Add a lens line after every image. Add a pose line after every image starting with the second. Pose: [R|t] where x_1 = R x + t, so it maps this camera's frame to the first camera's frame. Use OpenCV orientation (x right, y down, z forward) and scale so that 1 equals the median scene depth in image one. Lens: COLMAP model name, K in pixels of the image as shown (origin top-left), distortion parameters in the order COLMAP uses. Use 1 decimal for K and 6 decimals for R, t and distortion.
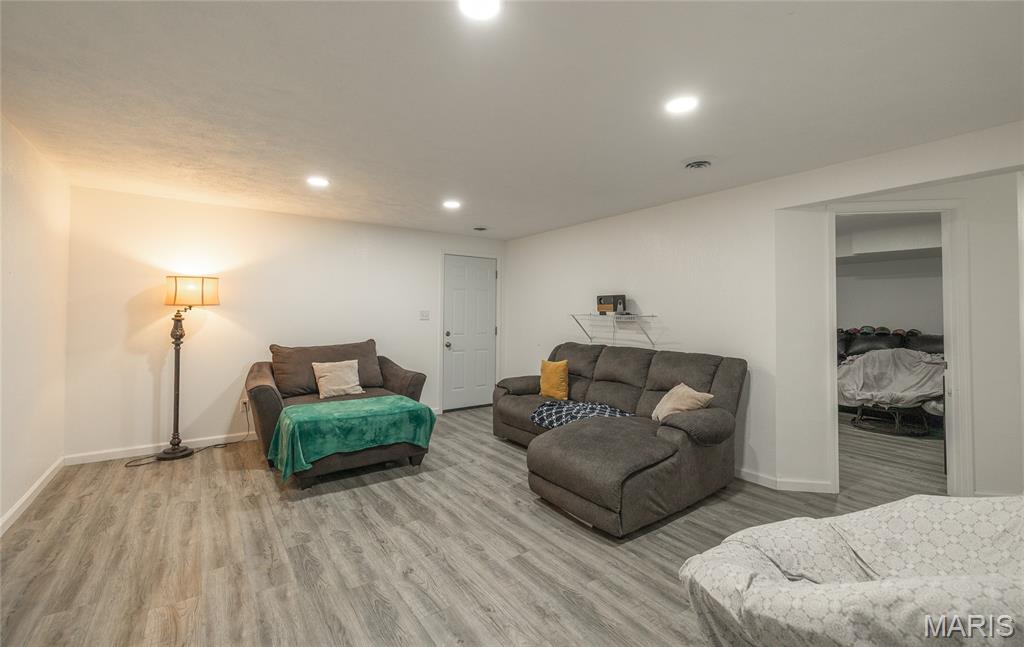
lens RADIAL K [[434.3, 0, 514.4], [0, 434.3, 317.0], [0, 0, 1]] dist [0.001521, 0.000019]
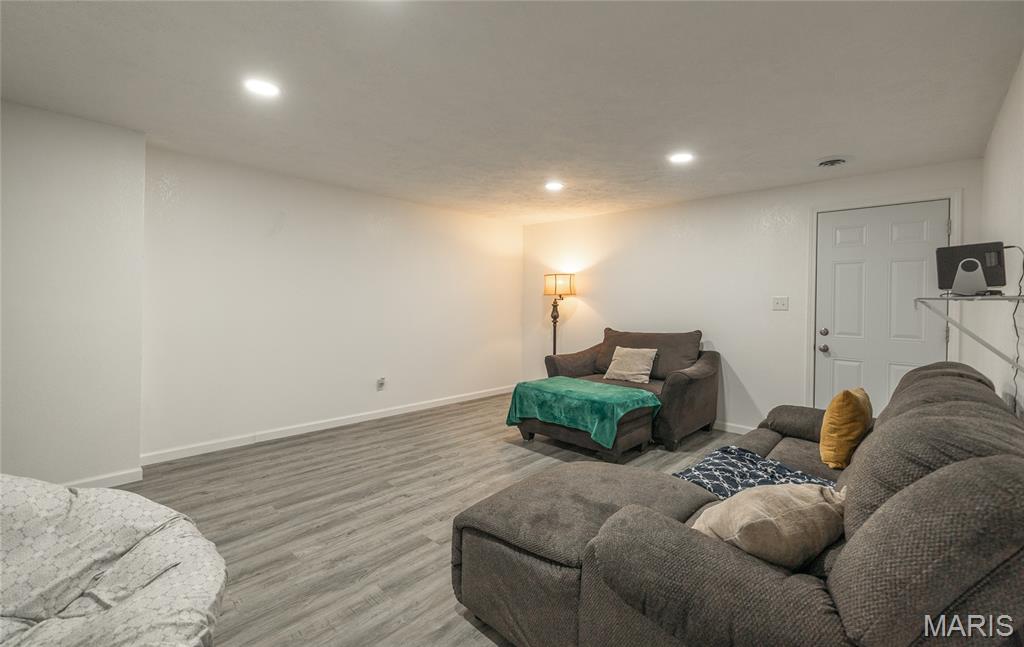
lens RADIAL K [[434.3, 0, 512.5], [0, 434.3, 314.0], [0, 0, 1]] dist [0.001521, 0.000019]
pose [[0.185231, 0.021178, -0.982467, 0.799080], [-0.018136, 0.999671, 0.018129, 0.014860], [0.982528, 0.014460, 0.185554, 0.796032]]
